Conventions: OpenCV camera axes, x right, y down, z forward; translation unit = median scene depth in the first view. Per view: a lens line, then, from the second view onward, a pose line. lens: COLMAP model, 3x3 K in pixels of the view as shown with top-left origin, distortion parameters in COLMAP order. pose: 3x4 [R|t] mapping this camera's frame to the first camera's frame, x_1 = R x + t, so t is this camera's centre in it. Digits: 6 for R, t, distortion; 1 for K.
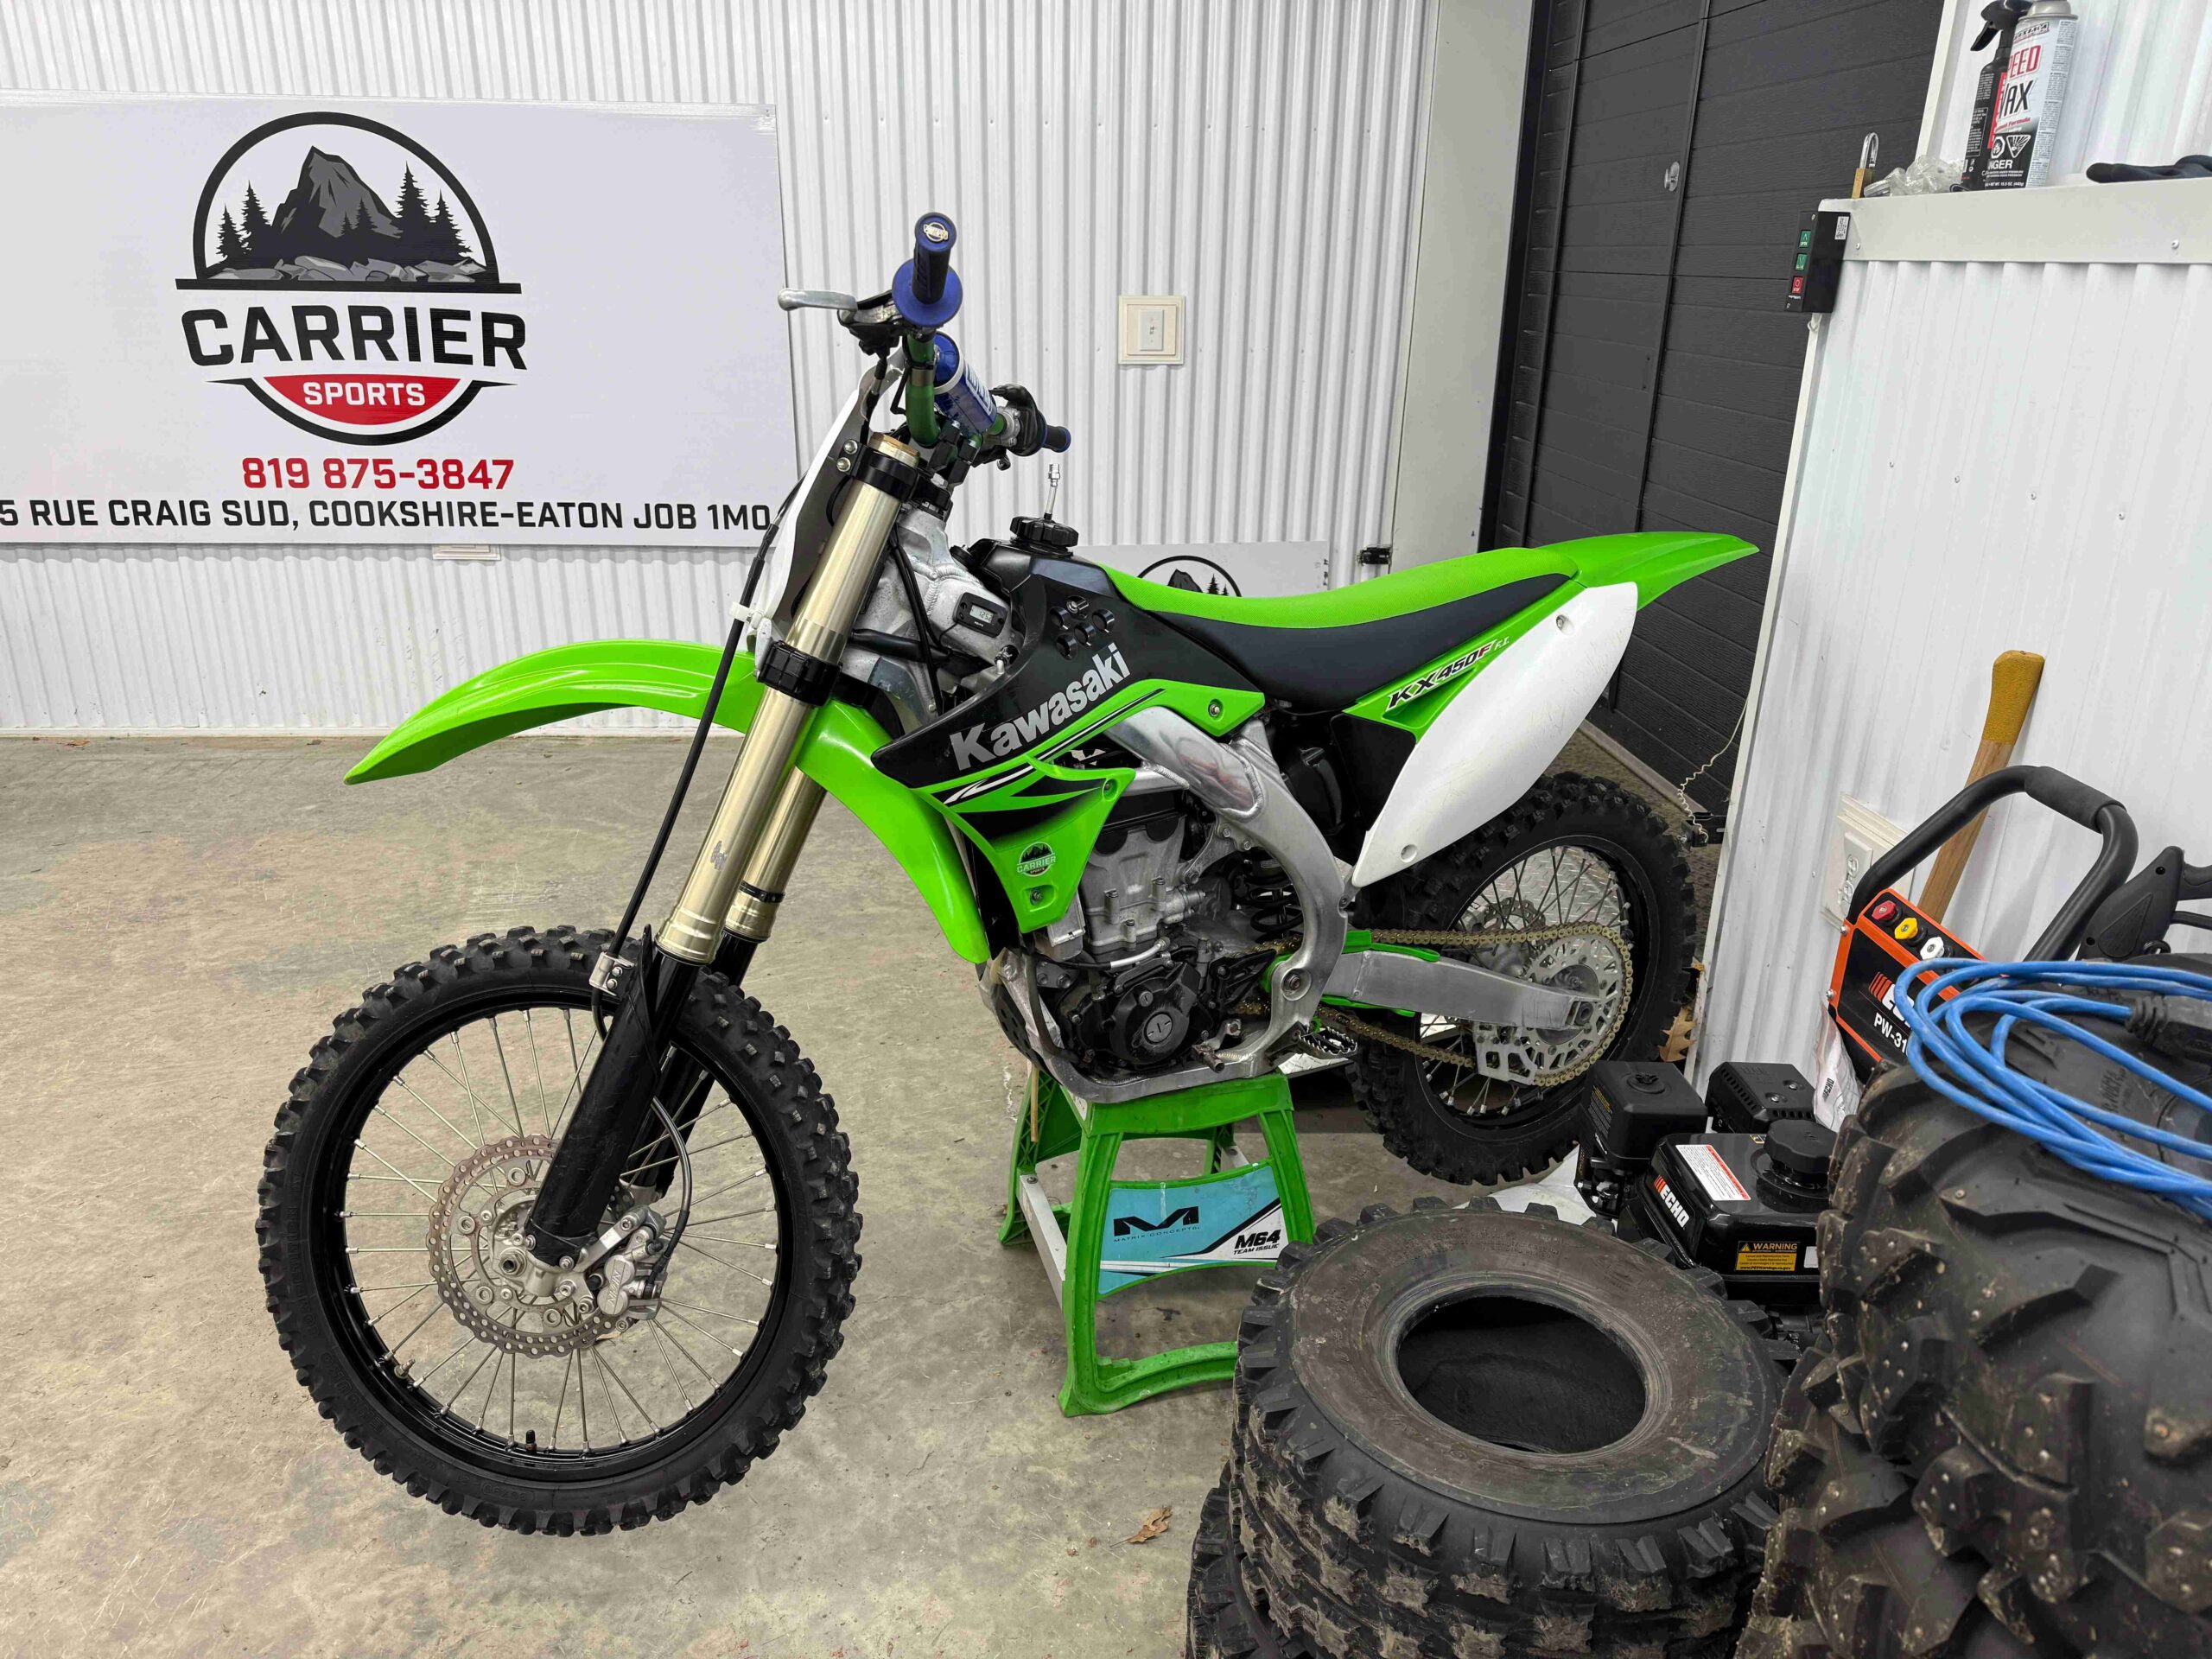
lens RADIAL K [[1499.2, 0, 1106.0], [0, 1499.2, 829.5], [0, 0, 1]] dist [0.102828, -0.141370]
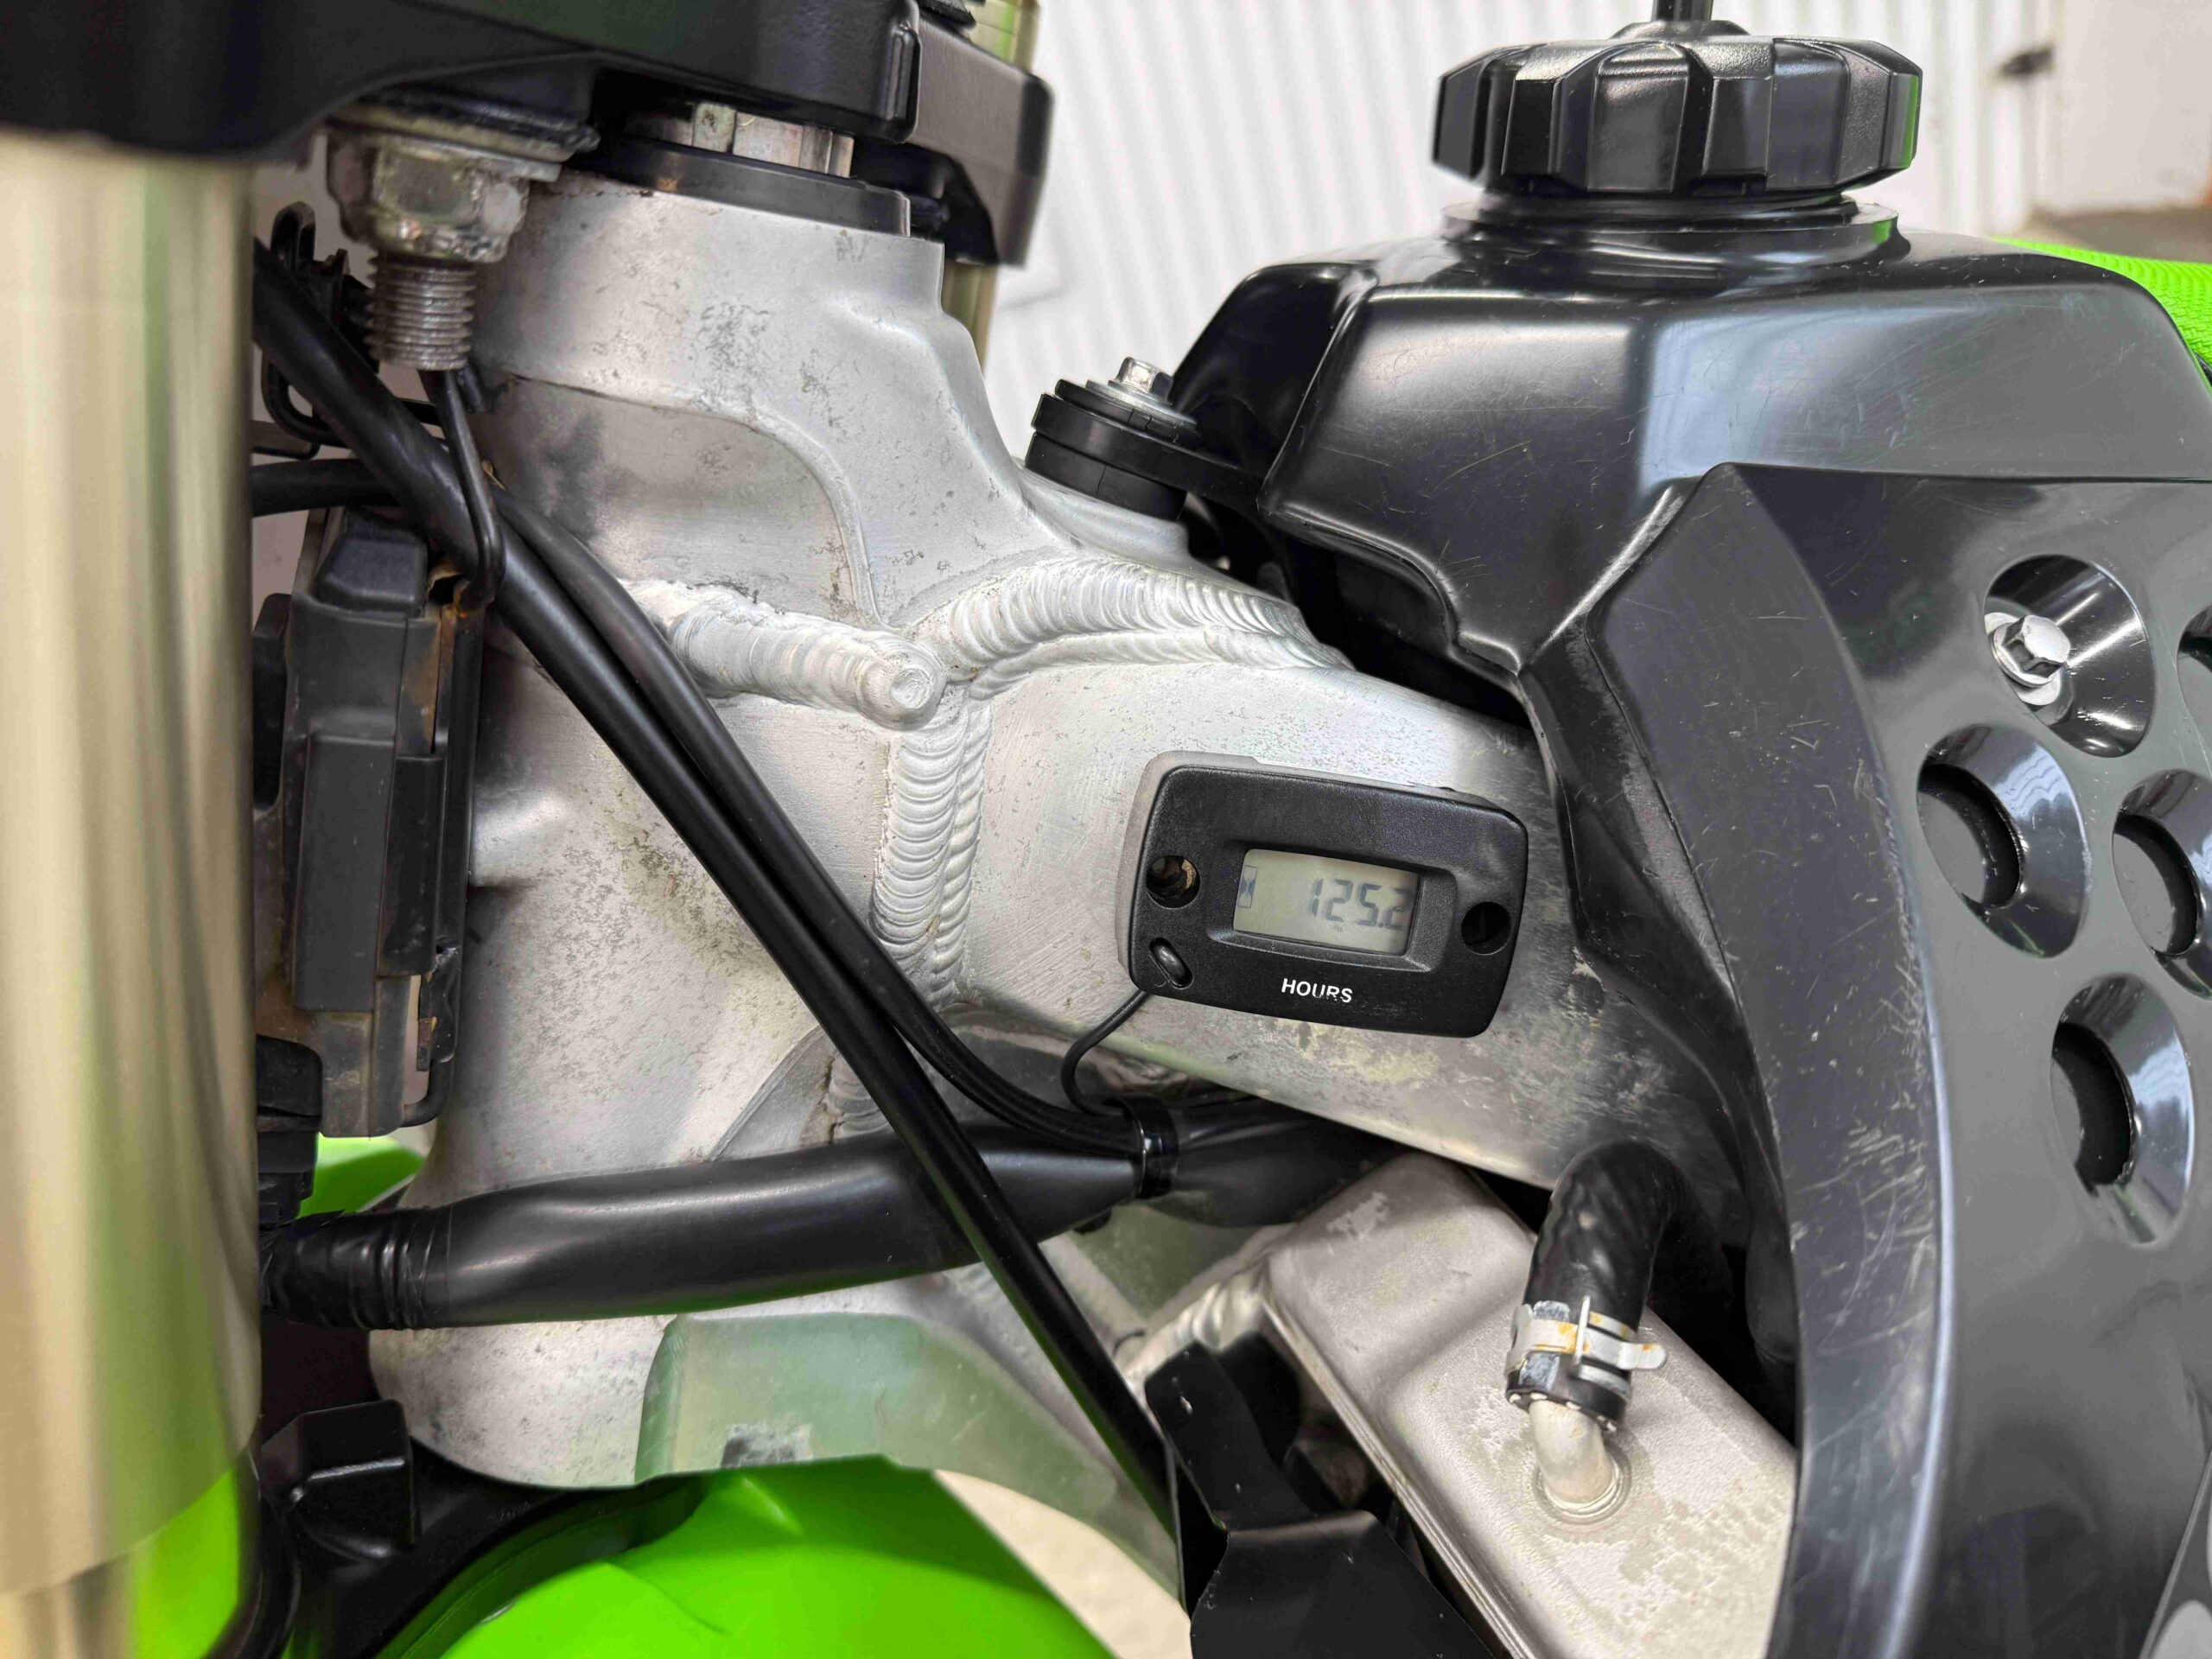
lens RADIAL K [[1499.2, 0, 1106.0], [0, 1499.2, 829.5], [0, 0, 1]] dist [0.102828, -0.141370]
pose [[0.949044, -0.126819, -0.288500, -0.062340], [0.181234, 0.968560, 0.170425, -0.174014], [0.257816, -0.214027, 0.942191, 0.870463]]
